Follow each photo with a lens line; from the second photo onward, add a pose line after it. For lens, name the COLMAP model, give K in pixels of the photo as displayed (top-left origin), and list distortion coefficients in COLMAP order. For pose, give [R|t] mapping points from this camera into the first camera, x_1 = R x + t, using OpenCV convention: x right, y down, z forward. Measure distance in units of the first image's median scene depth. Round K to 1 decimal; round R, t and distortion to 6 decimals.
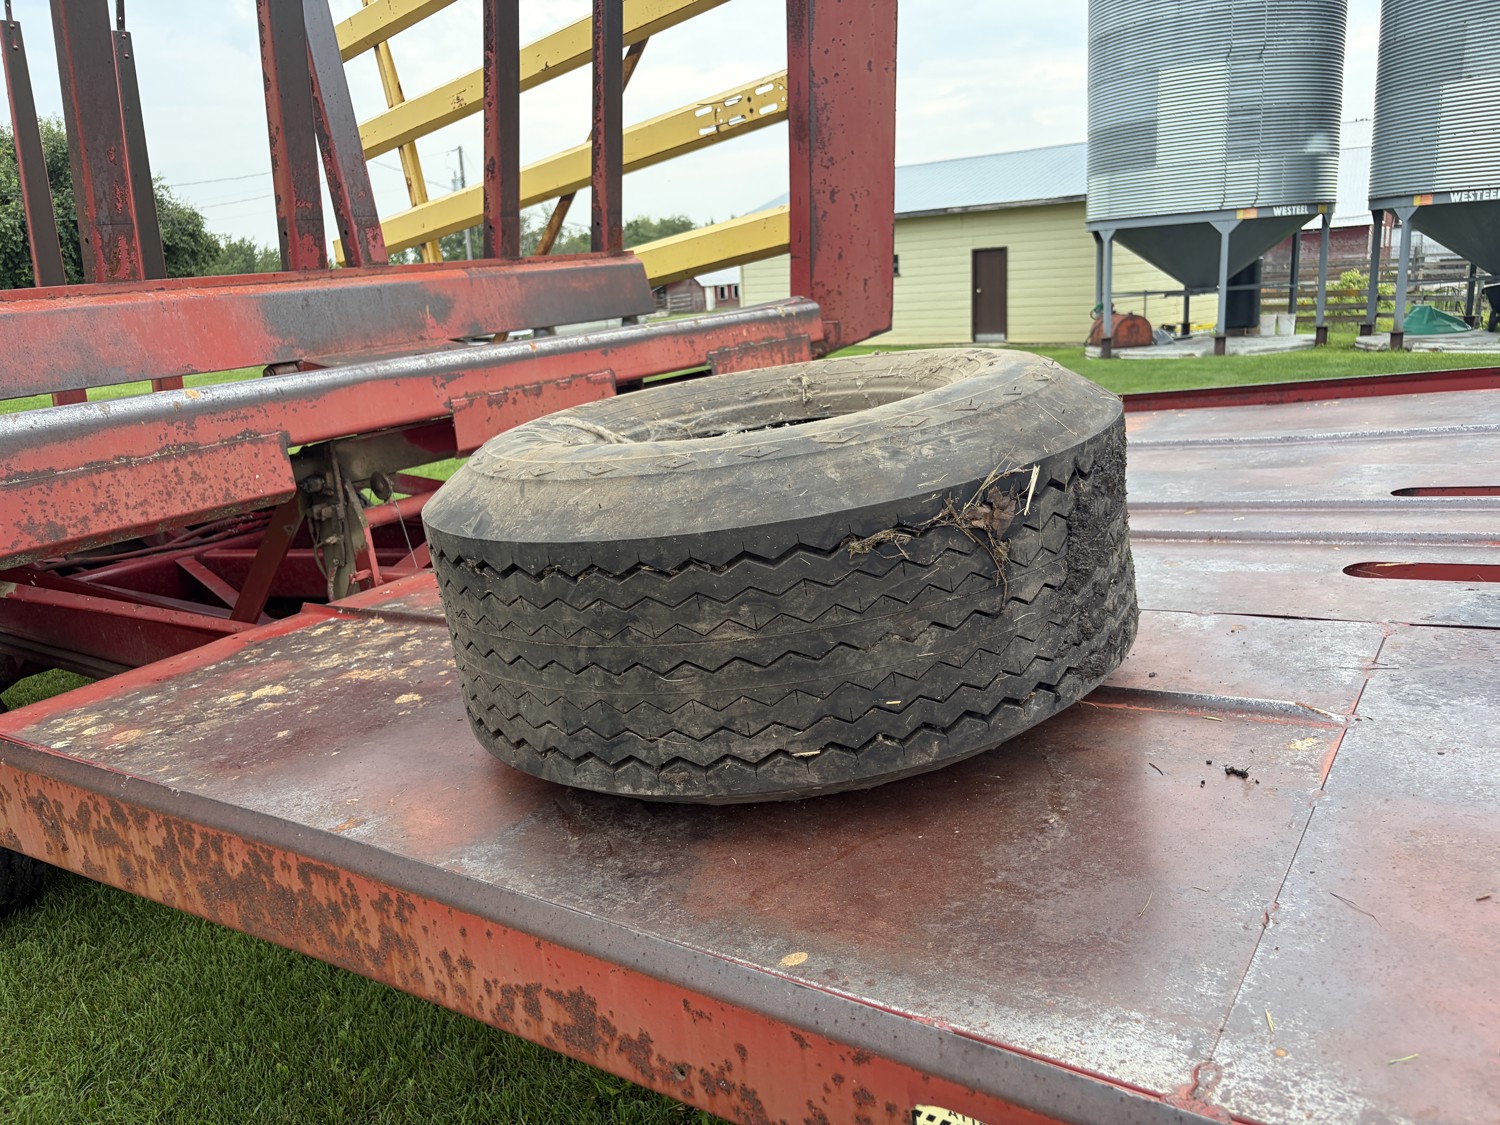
lens RADIAL K [[1132.5, 0, 758.4], [0, 1132.5, 565.2], [0, 0, 1]] dist [0.047411, -0.043506]
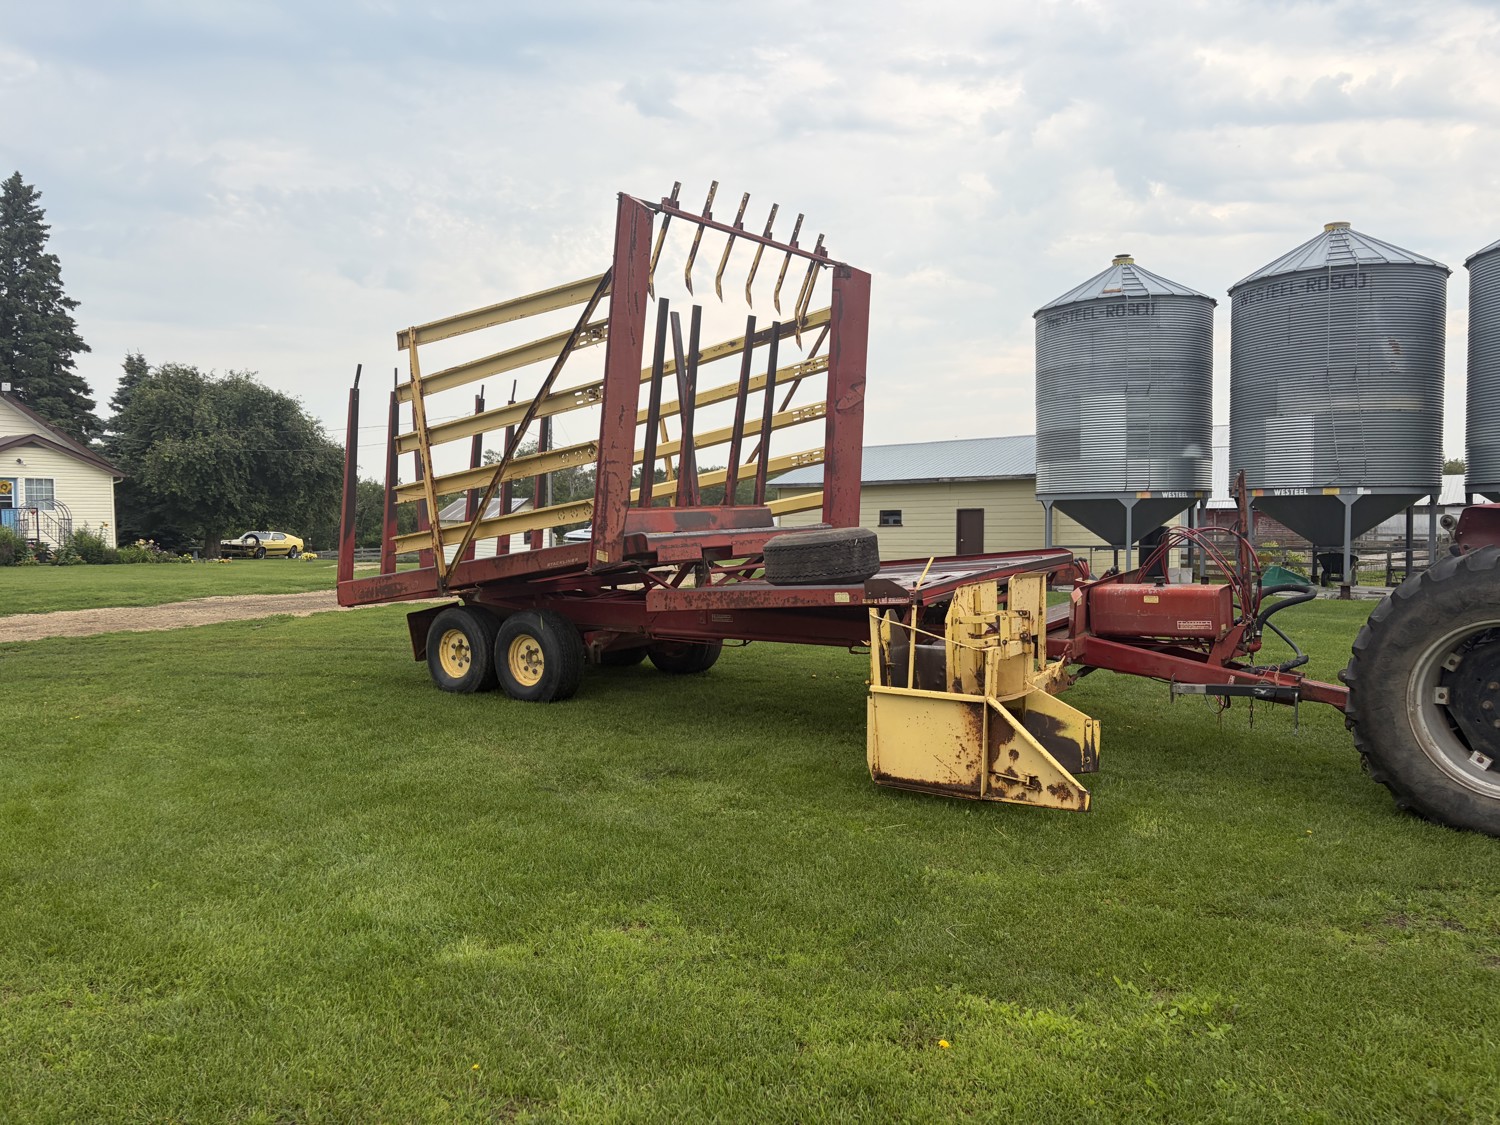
lens RADIAL K [[1132.5, 0, 757.1], [0, 1132.5, 557.2], [0, 0, 1]] dist [0.047411, -0.043506]
pose [[0.998348, 0.052429, -0.023525, -0.013096], [-0.056269, 0.974985, -0.215029, 0.094537], [0.011663, 0.215998, 0.976324, -0.353918]]
